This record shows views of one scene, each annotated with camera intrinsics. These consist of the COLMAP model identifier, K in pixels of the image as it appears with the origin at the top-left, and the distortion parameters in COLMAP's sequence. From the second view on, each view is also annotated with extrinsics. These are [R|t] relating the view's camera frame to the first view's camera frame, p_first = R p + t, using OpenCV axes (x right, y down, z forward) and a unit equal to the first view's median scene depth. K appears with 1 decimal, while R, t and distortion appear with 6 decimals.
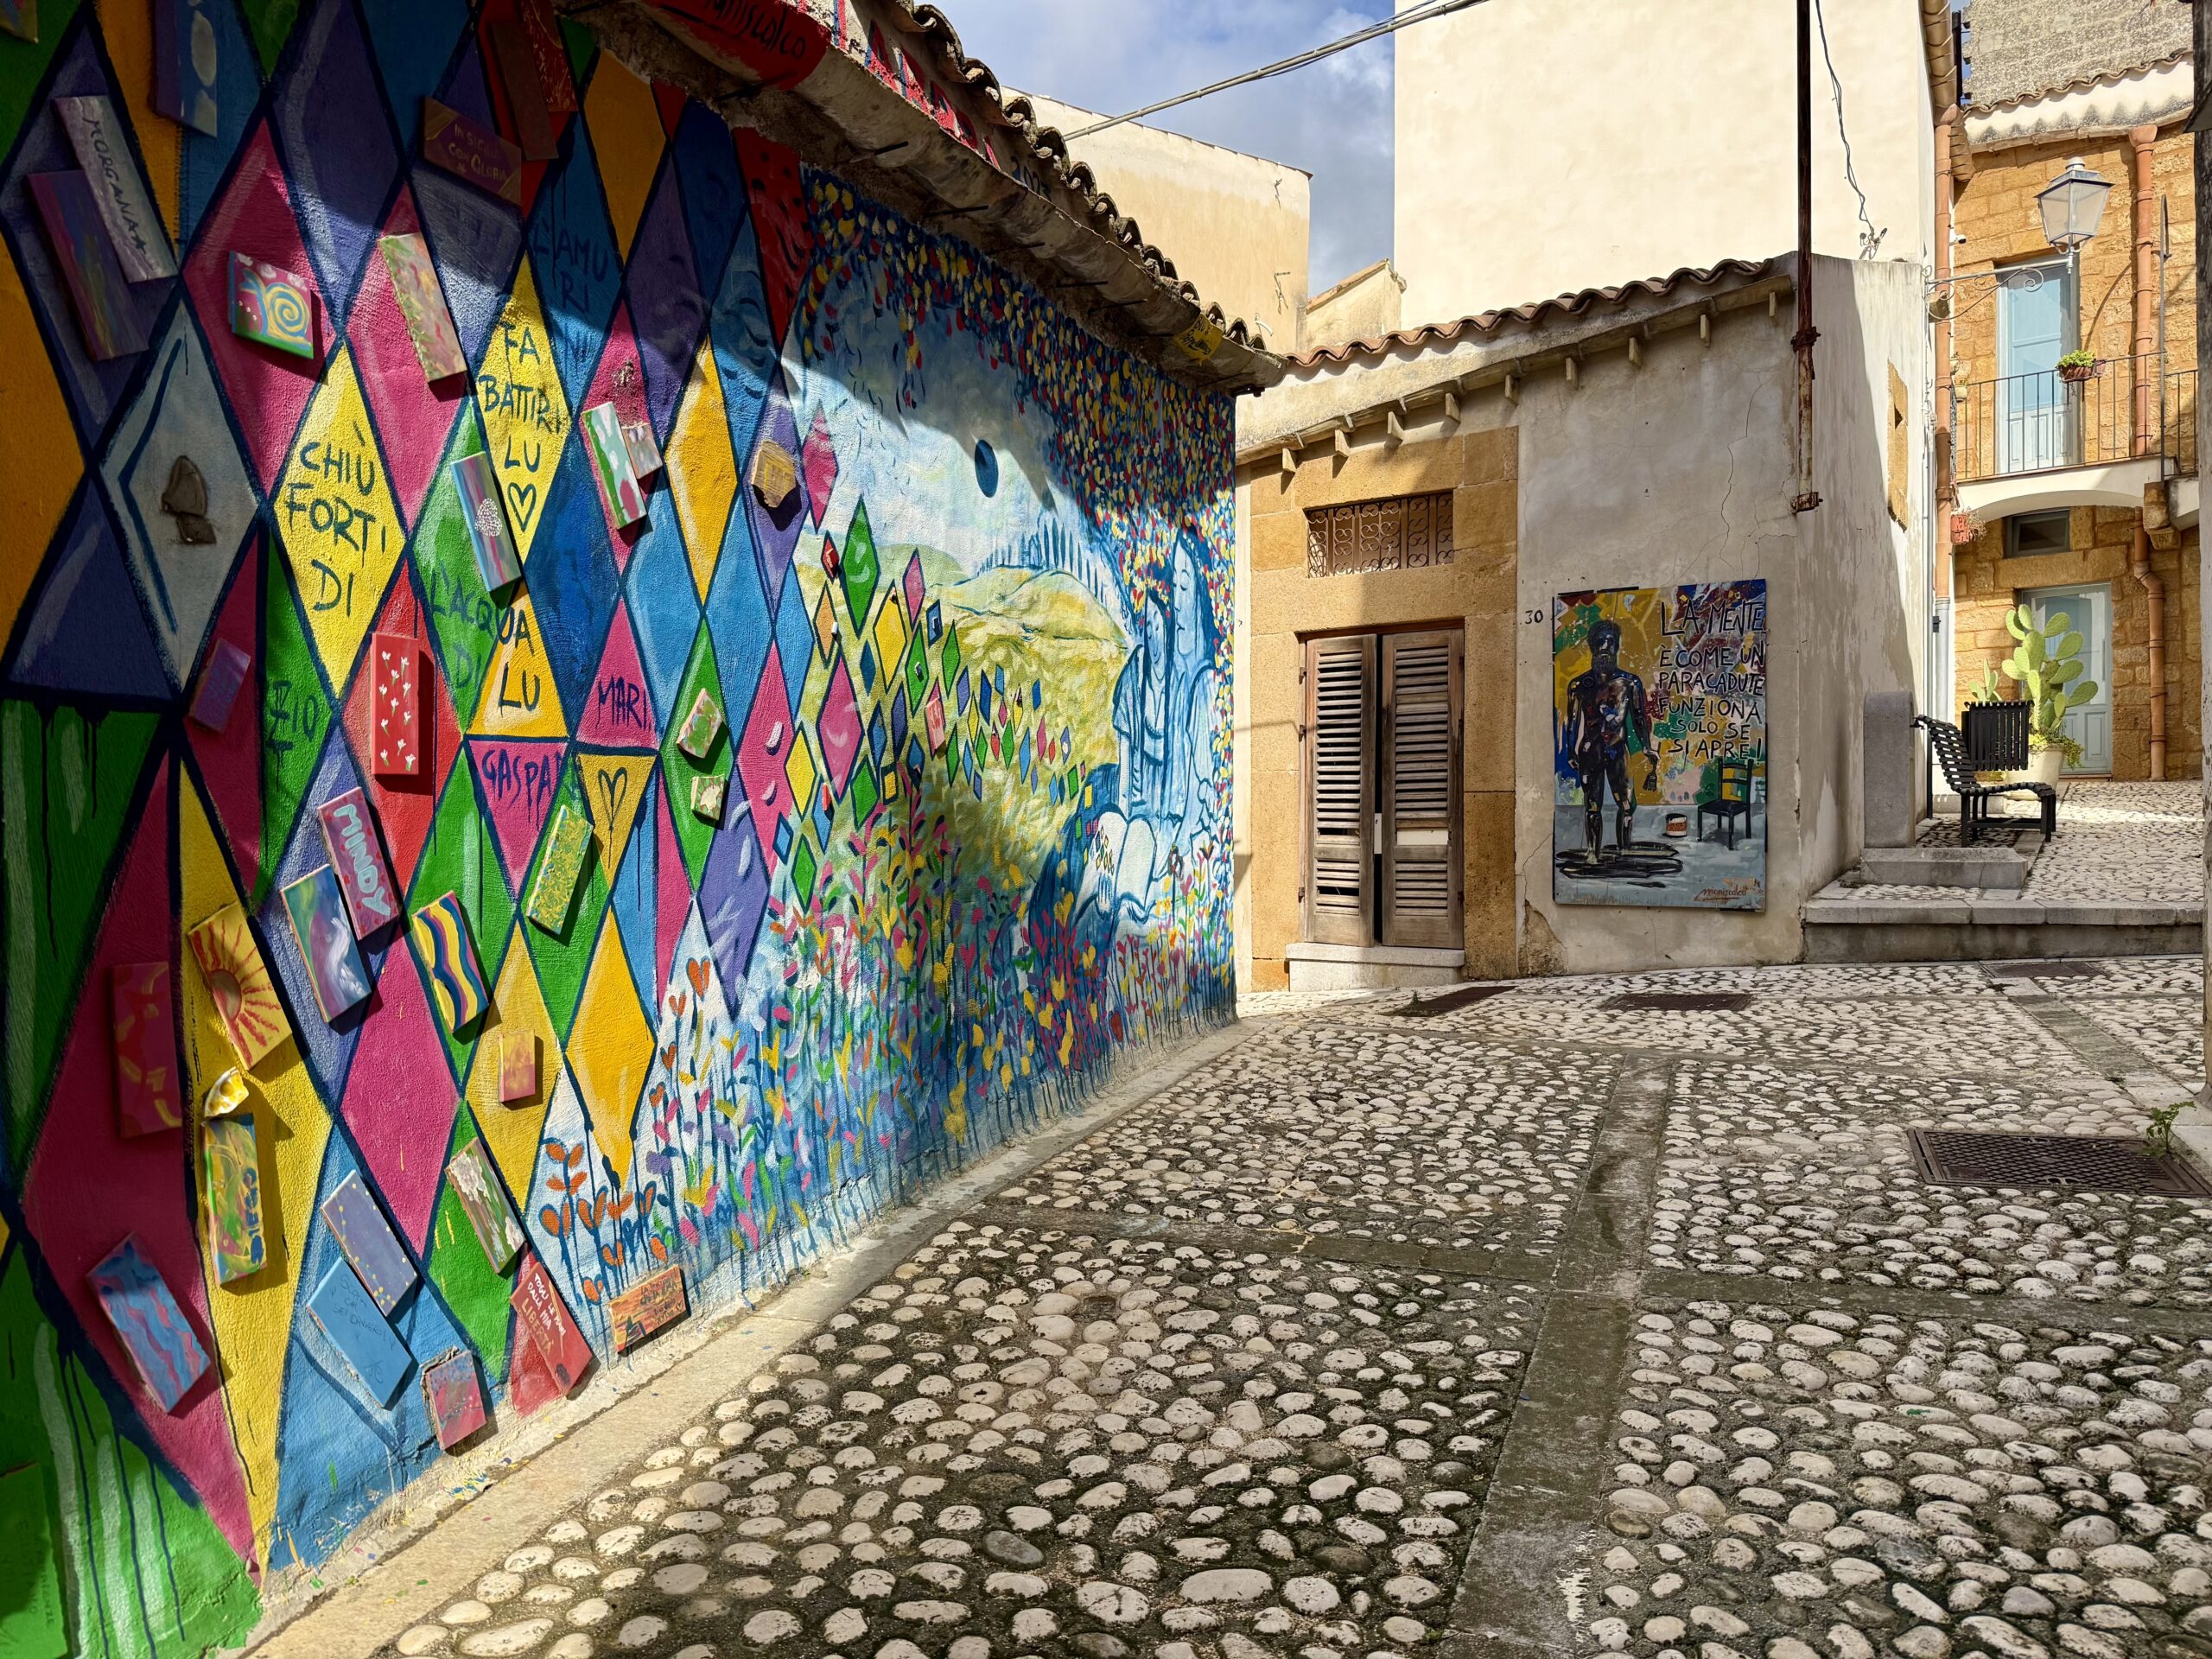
lens RADIAL K [[1502.6, 0, 1106.0], [0, 1502.6, 829.5], [0, 0, 1]] dist [0.111979, -0.160066]
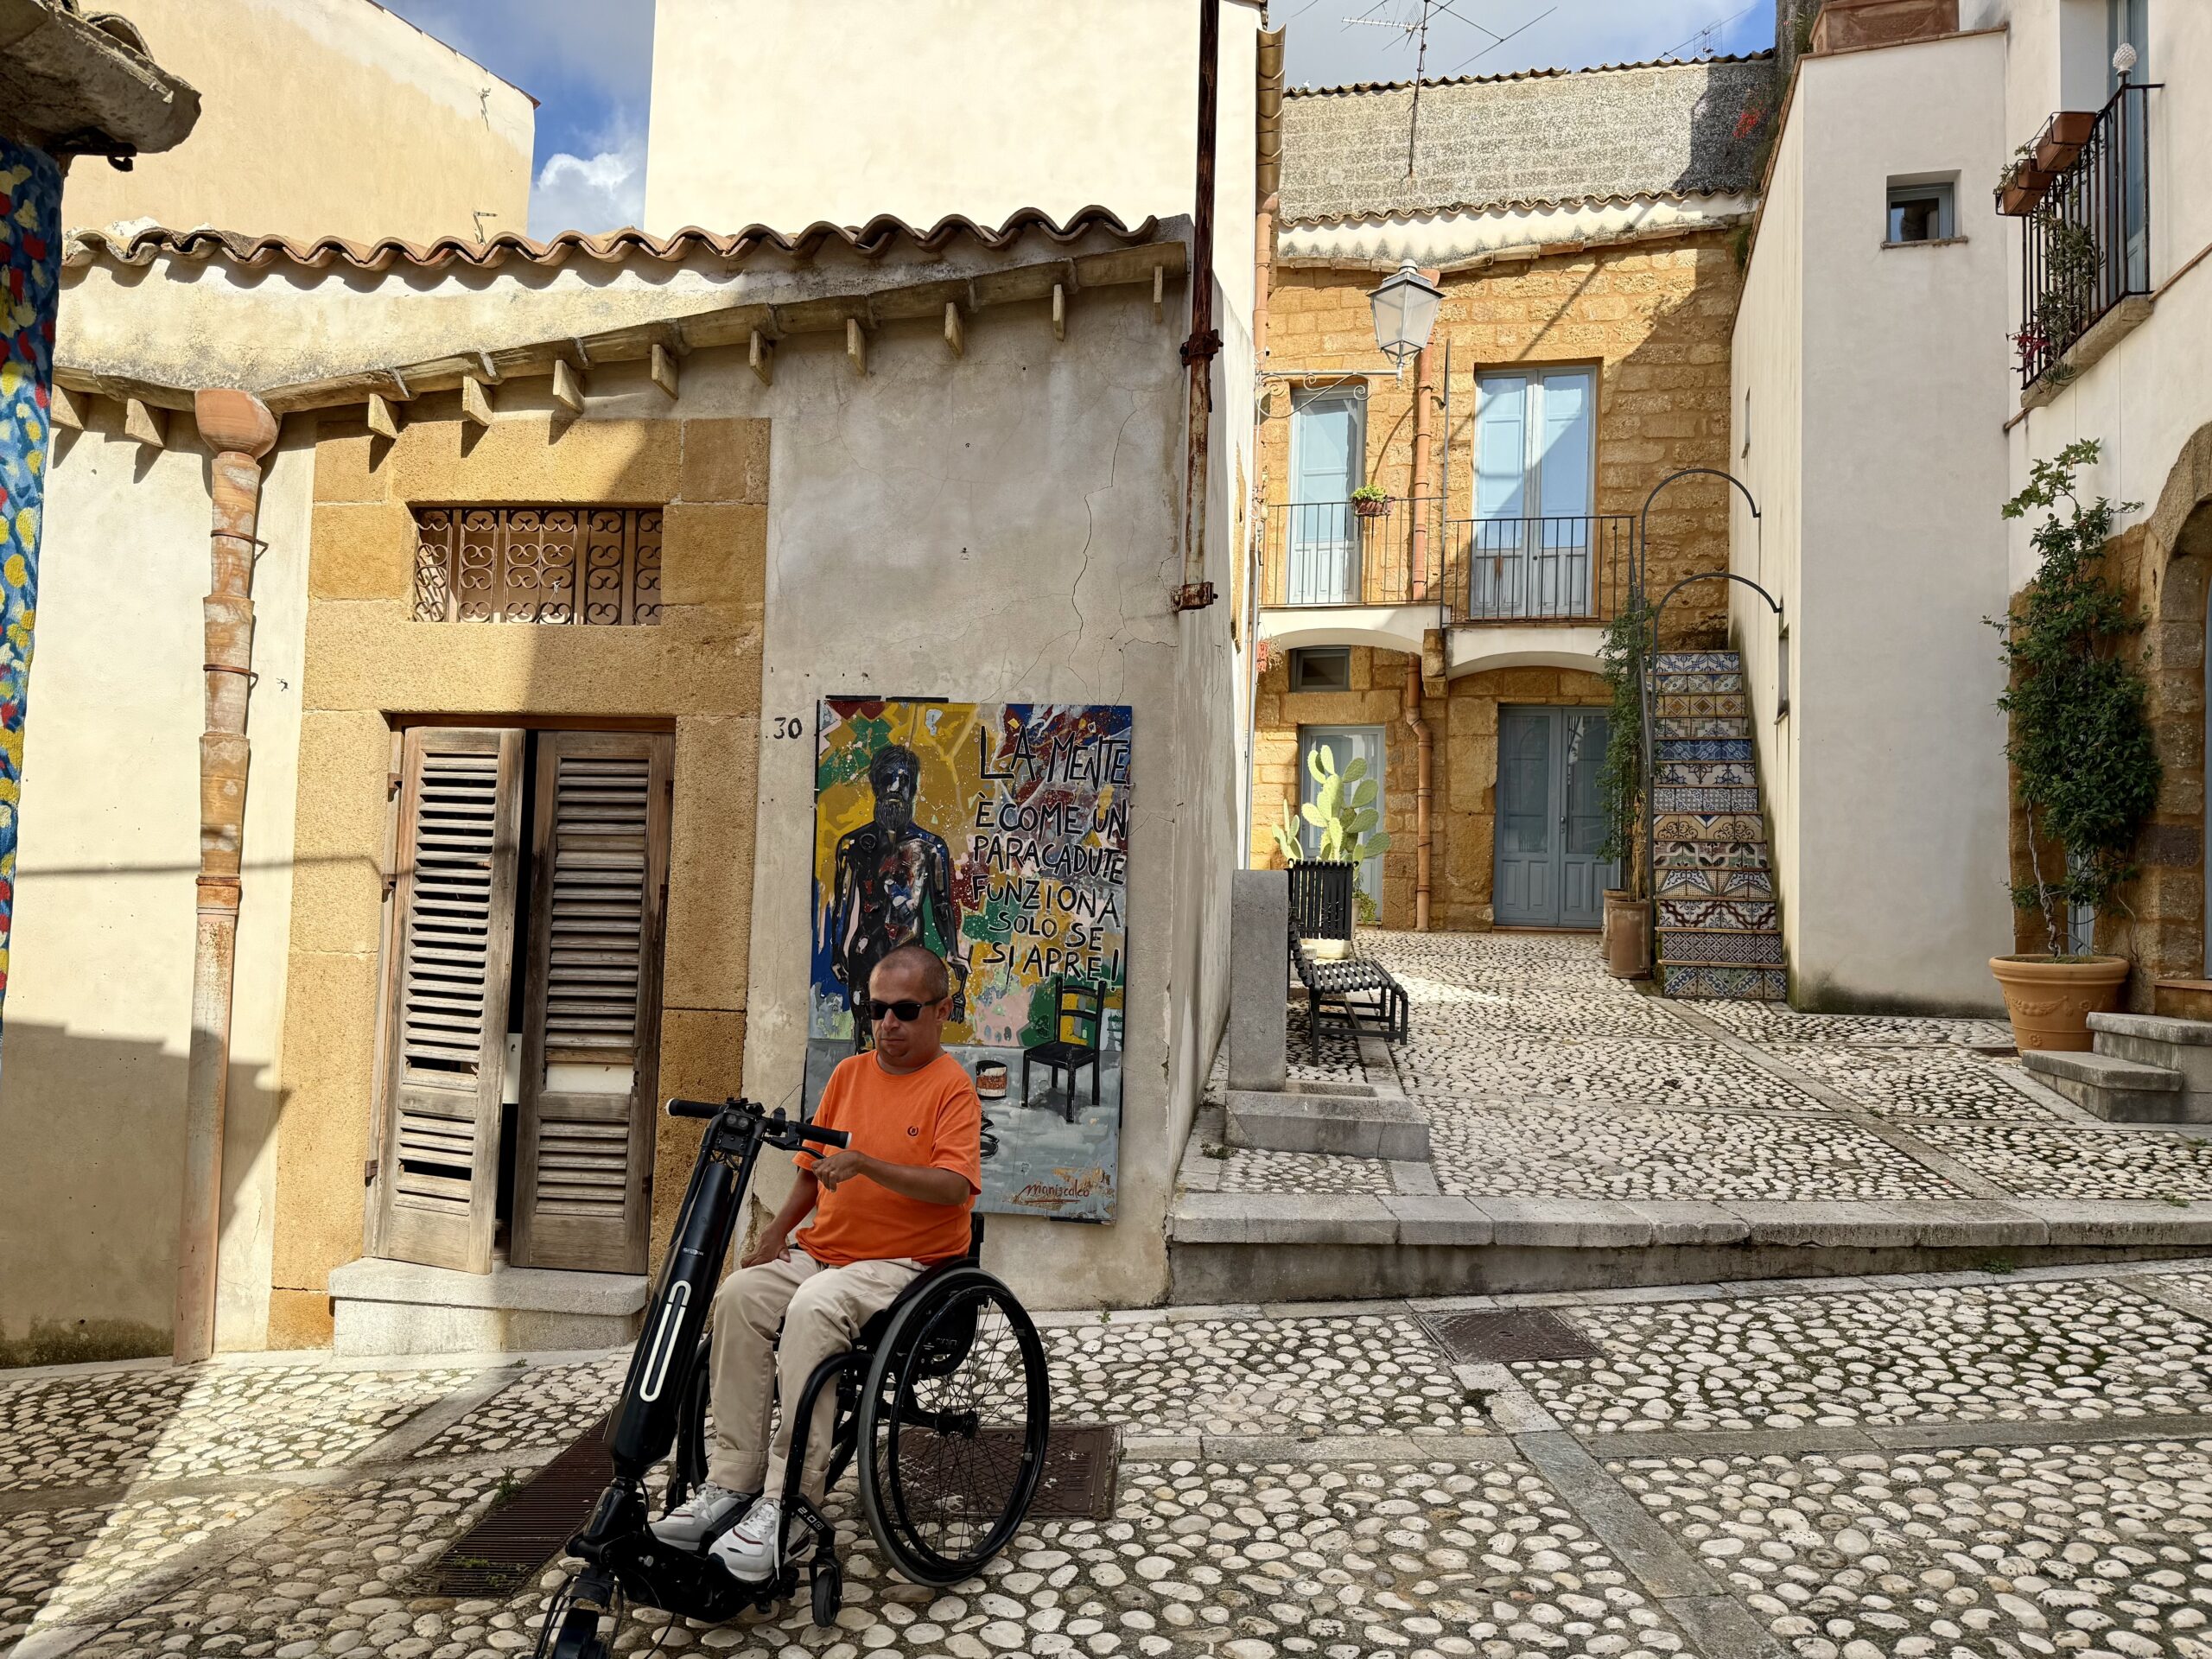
lens RADIAL K [[1472.1, 0, 1106.0], [0, 1472.1, 829.5], [0, 0, 1]] dist [0.067084, 0.001151]
pose [[0.891923, 0.049945, 0.449421, 0.125796], [-0.030686, 0.998276, -0.050041, -0.070734], [-0.451146, 0.030842, 0.891917, 0.394539]]
